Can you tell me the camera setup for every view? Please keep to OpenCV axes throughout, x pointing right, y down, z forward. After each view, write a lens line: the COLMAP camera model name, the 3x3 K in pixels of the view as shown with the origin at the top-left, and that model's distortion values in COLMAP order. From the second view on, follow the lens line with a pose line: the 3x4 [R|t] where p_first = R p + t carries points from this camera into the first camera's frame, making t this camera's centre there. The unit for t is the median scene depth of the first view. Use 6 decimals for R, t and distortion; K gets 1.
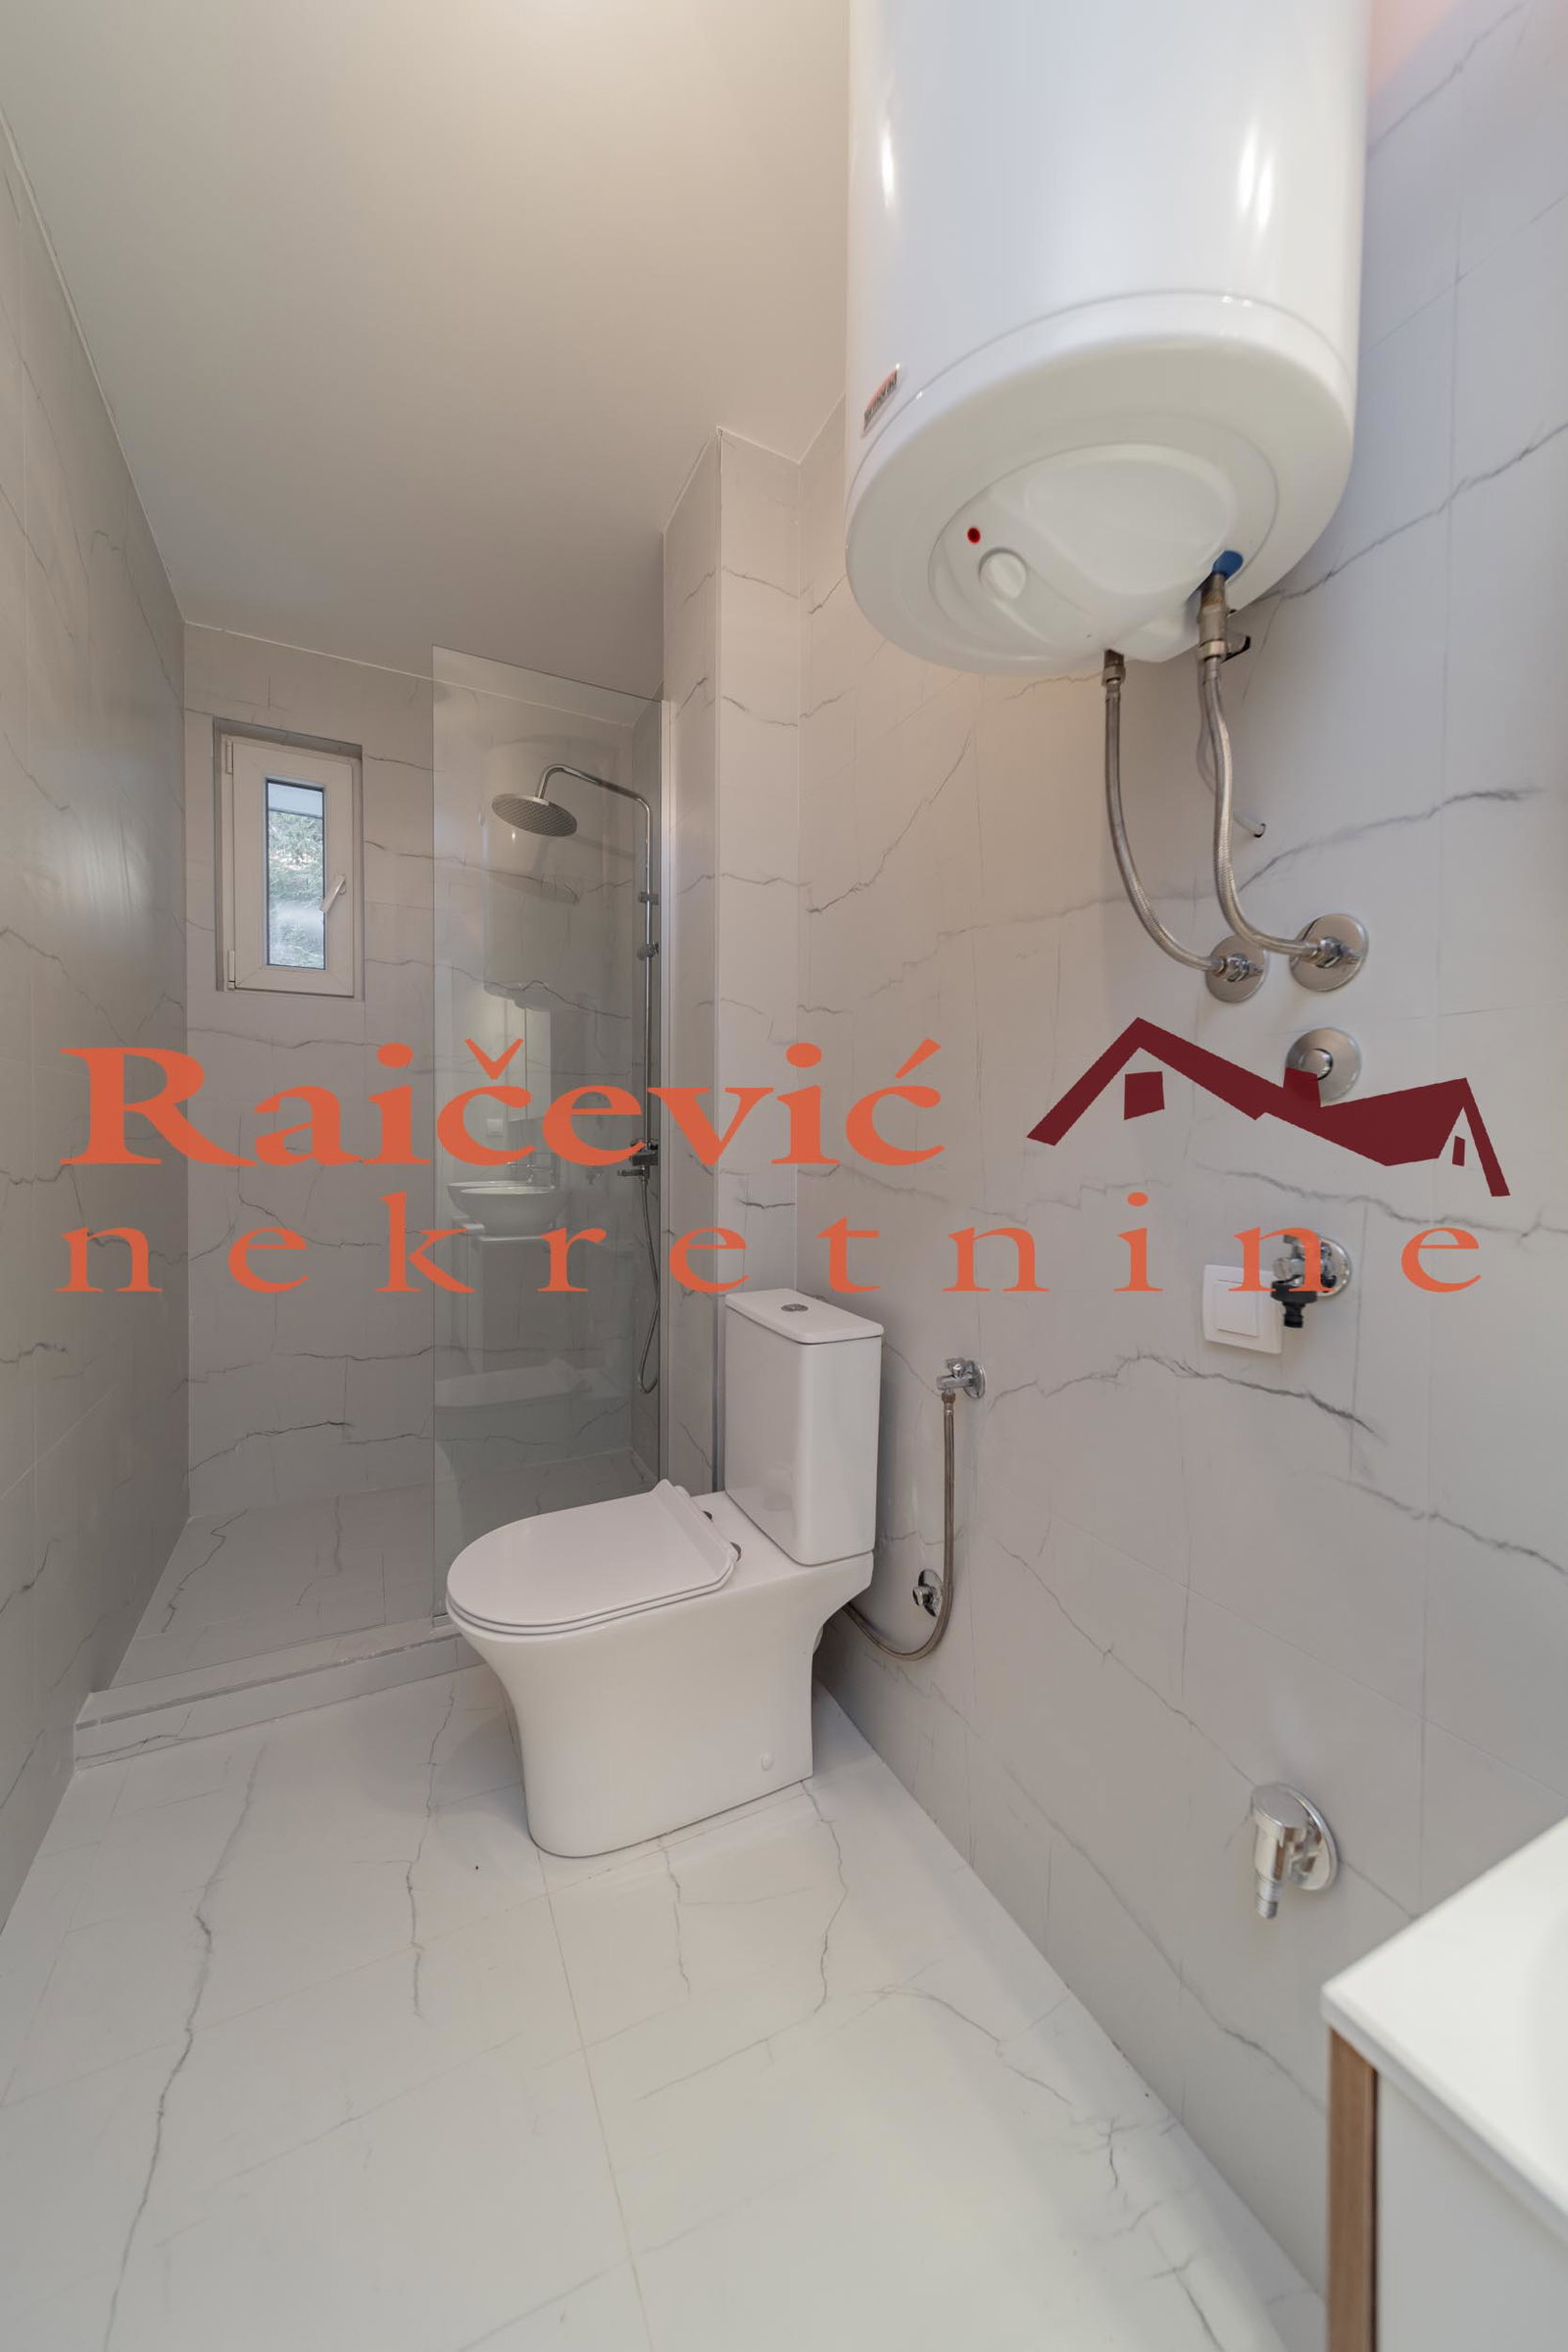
lens RADIAL K [[816.7, 0, 790.7], [0, 816.7, 1151.9], [0, 0, 1]] dist [0.006383, -0.000008]
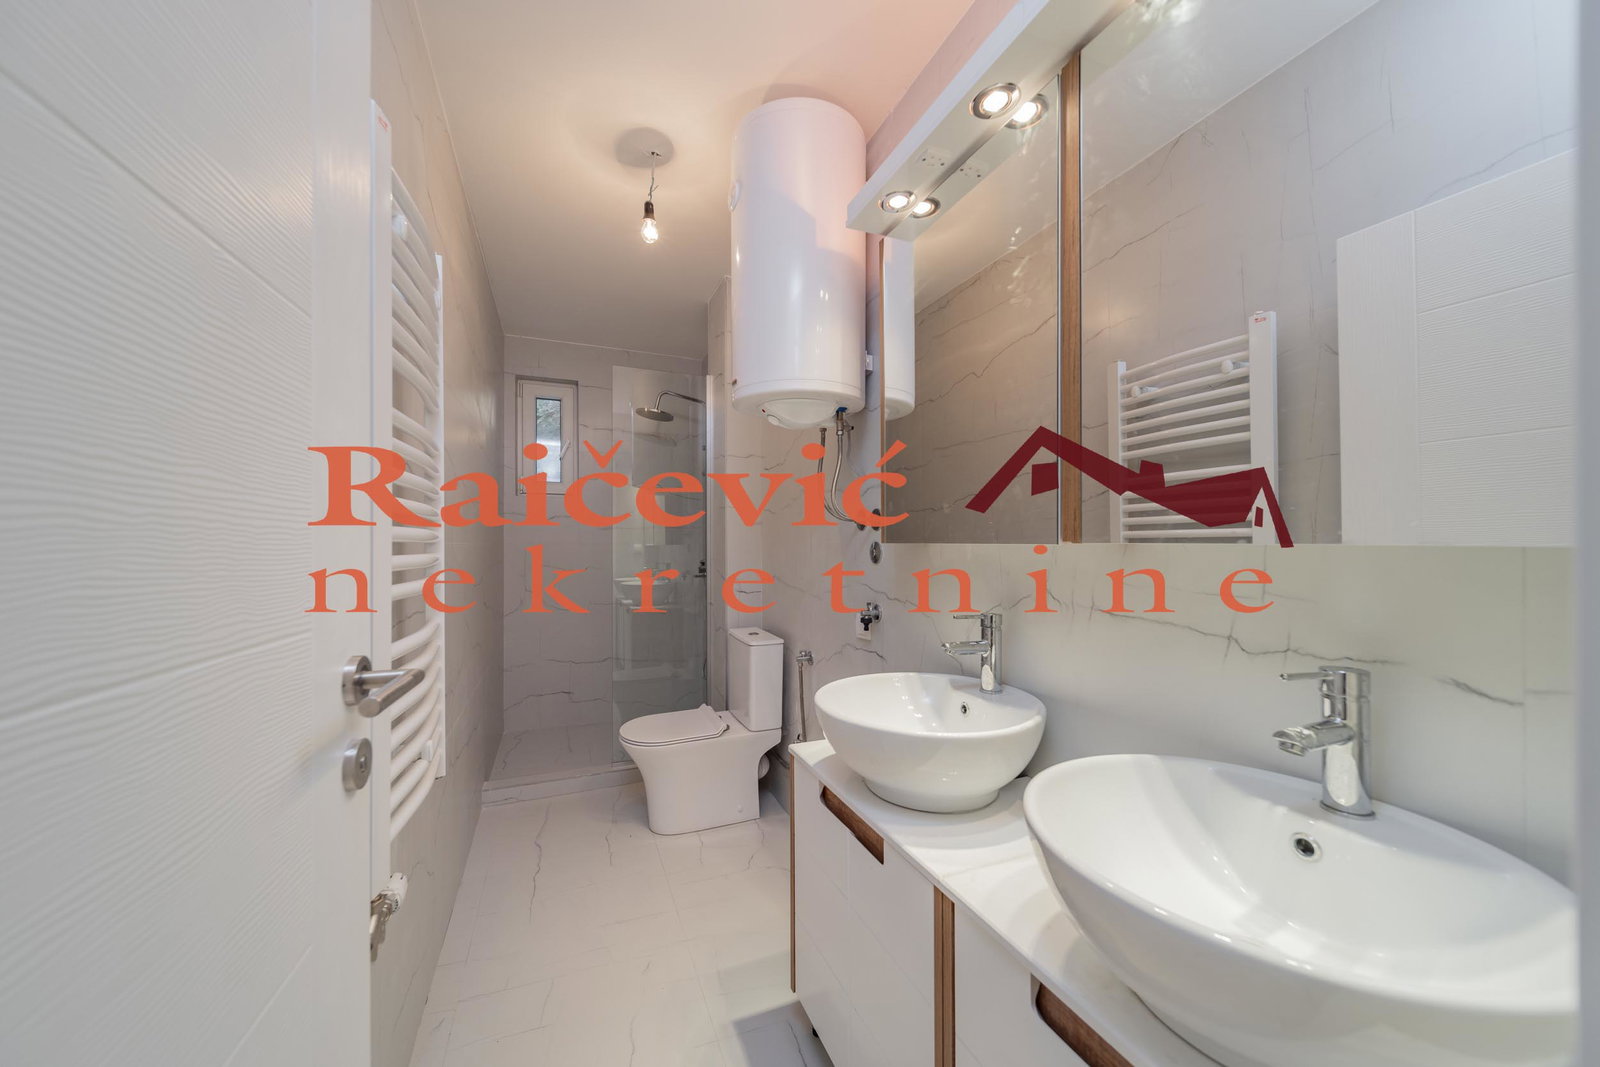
lens RADIAL K [[565.3, 0, 796.9], [0, 565.3, 539.5], [0, 0, 1]] dist [-0.000130, -0.000044]
pose [[0.997123, -0.007651, -0.075413, 0.259828], [0.006248, 0.999803, -0.018825, -0.061395], [0.075542, 0.018300, 0.996975, -0.692626]]
